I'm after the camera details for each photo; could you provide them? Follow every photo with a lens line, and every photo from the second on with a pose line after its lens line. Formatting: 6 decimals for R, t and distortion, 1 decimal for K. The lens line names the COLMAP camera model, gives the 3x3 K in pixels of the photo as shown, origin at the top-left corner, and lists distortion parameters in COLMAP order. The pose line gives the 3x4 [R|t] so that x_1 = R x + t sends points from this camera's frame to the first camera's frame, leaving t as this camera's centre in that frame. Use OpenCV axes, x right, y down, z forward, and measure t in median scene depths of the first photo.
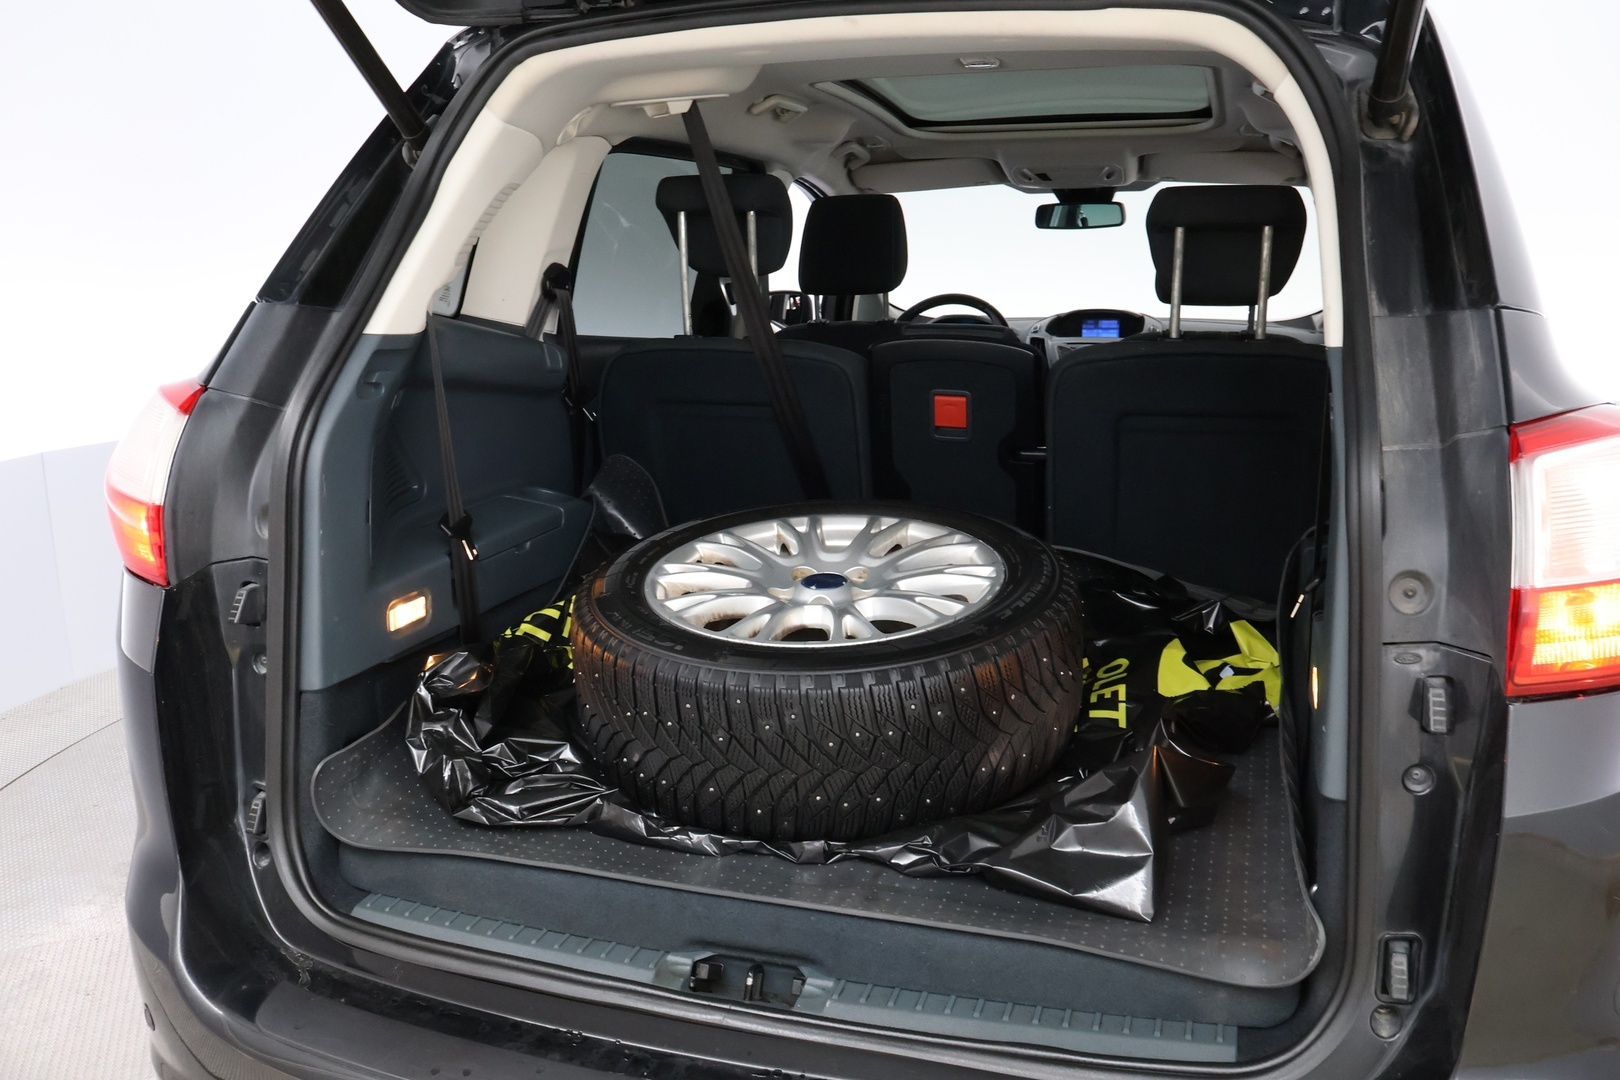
lens RADIAL K [[1348.0, 0, 806.7], [0, 1348.0, 539.5], [0, 0, 1]] dist [0.003163, -0.000542]
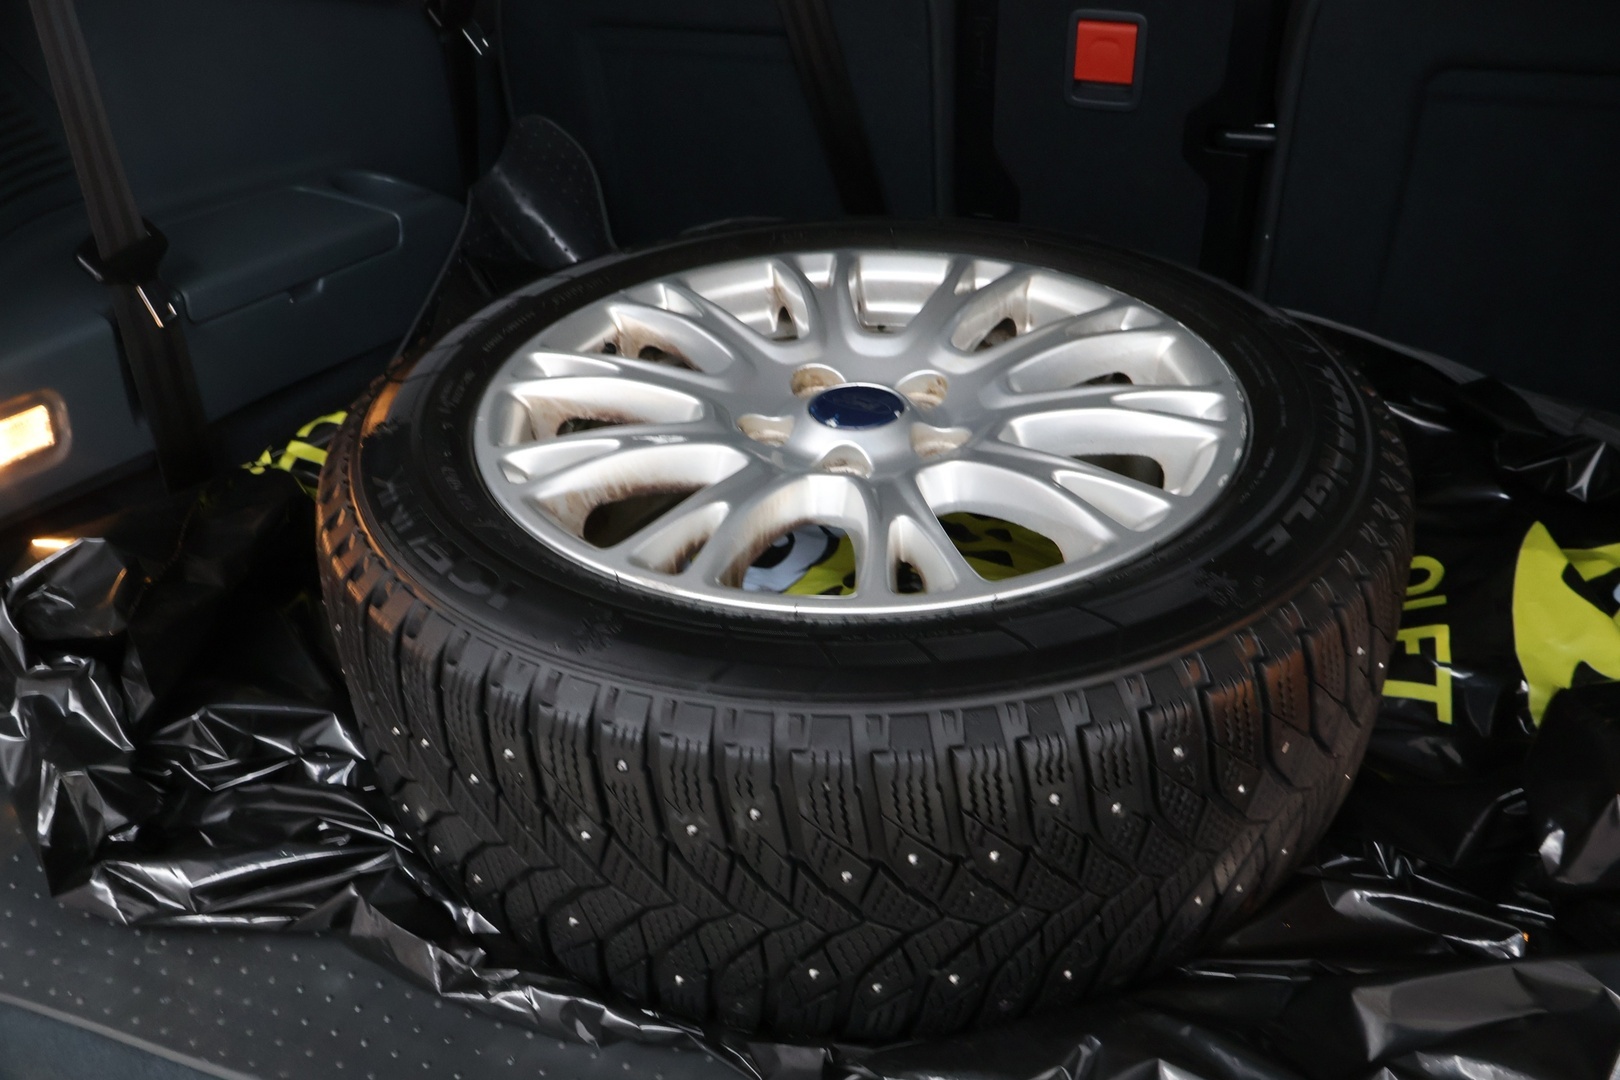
lens RADIAL K [[1348.0, 0, 823.0], [0, 1348.0, 543.2], [0, 0, 1]] dist [0.003163, -0.000542]
pose [[0.999067, 0.037163, -0.021997, 0.013515], [-0.030820, 0.970377, 0.239621, -0.036545], [0.030250, -0.238719, 0.970617, 0.523489]]
